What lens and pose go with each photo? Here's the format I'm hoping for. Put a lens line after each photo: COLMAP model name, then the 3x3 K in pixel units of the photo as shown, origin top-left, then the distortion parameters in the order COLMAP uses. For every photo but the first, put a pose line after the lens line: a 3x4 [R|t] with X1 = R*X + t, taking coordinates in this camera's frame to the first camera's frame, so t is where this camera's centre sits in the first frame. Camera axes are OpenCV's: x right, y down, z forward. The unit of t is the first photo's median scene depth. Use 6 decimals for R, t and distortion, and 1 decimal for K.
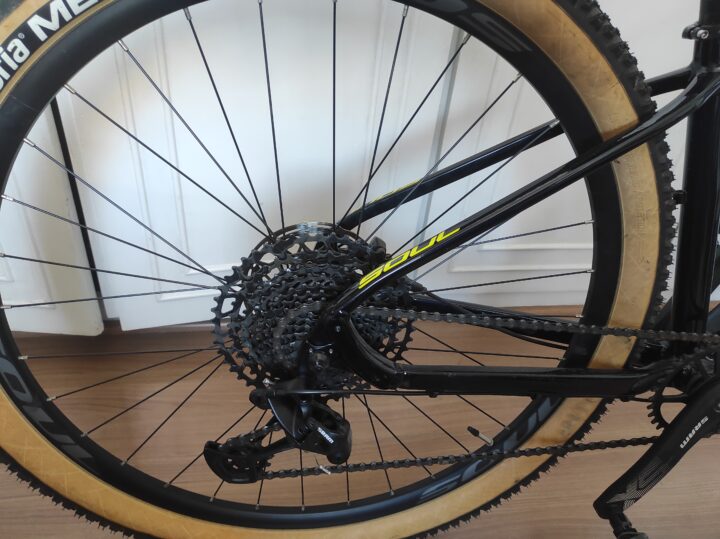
lens RADIAL K [[533.0, 0, 360.6], [0, 533.0, 269.4], [0, 0, 1]] dist [-0.015802, 0.000737]
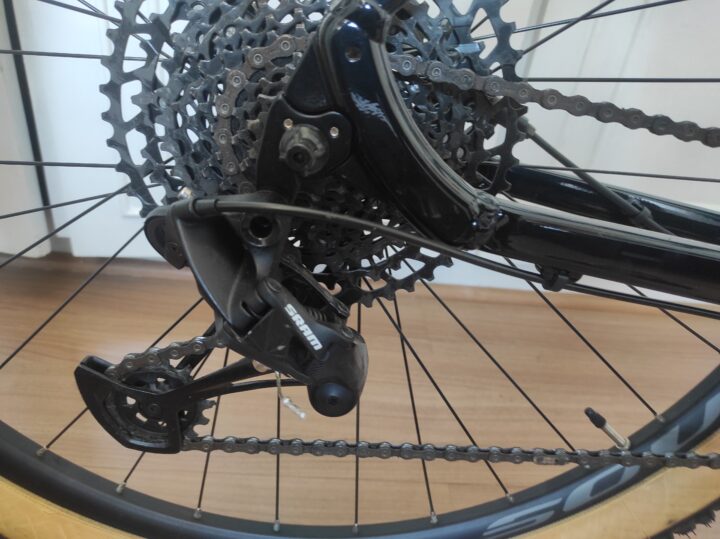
lens RADIAL K [[533.0, 0, 359.4], [0, 533.0, 288.3], [0, 0, 1]] dist [-0.015802, 0.000737]
pose [[0.992457, 0.085473, -0.087880, 0.011176], [-0.090759, 0.994182, -0.058011, 0.254337], [0.082411, 0.065549, 0.994440, 0.487280]]
